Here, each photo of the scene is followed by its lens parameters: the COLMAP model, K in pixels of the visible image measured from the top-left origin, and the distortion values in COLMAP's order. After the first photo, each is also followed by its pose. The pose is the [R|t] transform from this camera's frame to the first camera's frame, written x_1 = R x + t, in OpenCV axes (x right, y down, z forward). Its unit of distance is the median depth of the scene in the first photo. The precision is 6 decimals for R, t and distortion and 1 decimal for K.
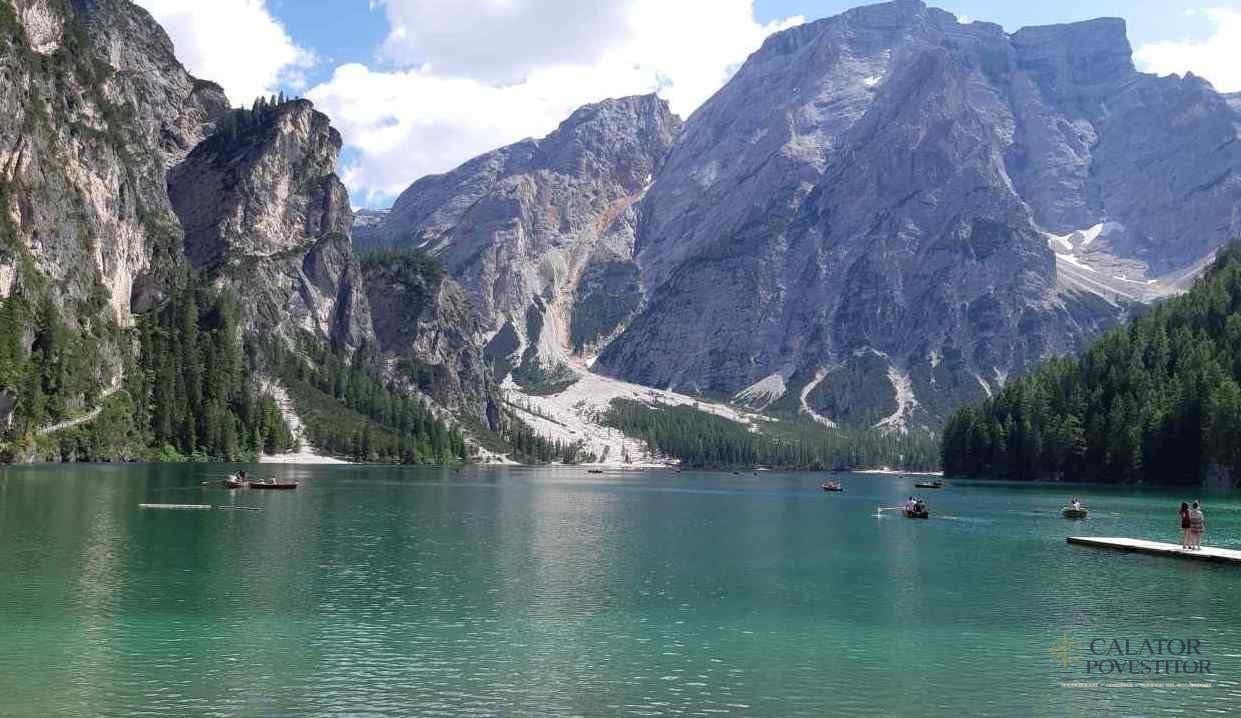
lens RADIAL K [[995.6, 0, 620.5], [0, 995.6, 359.0], [0, 0, 1]] dist [0.148361, -0.311735]
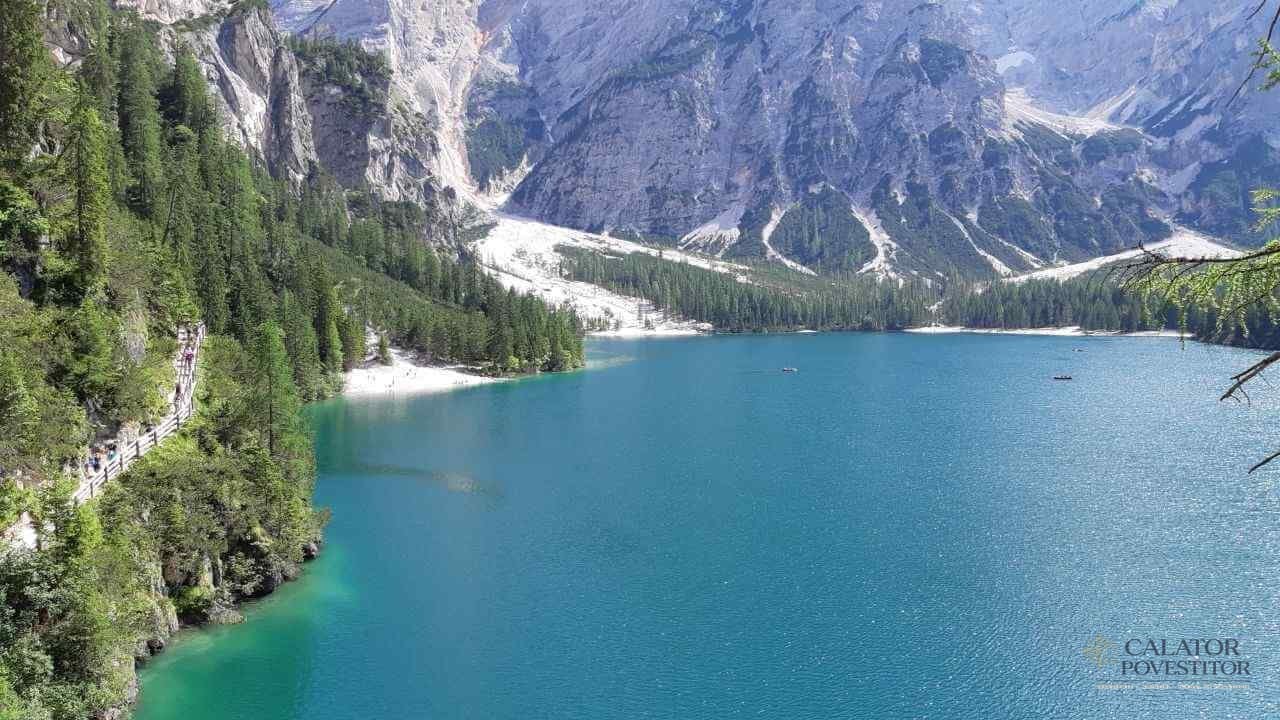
lens RADIAL K [[977.1, 0, 640.0], [0, 977.1, 360.0], [0, 0, 1]] dist [0.076038, -0.149288]
pose [[0.976525, -0.037826, 0.212059, -0.103144], [0.003385, 0.987034, 0.160477, 0.002938], [-0.215379, -0.155992, 0.963991, 0.163064]]
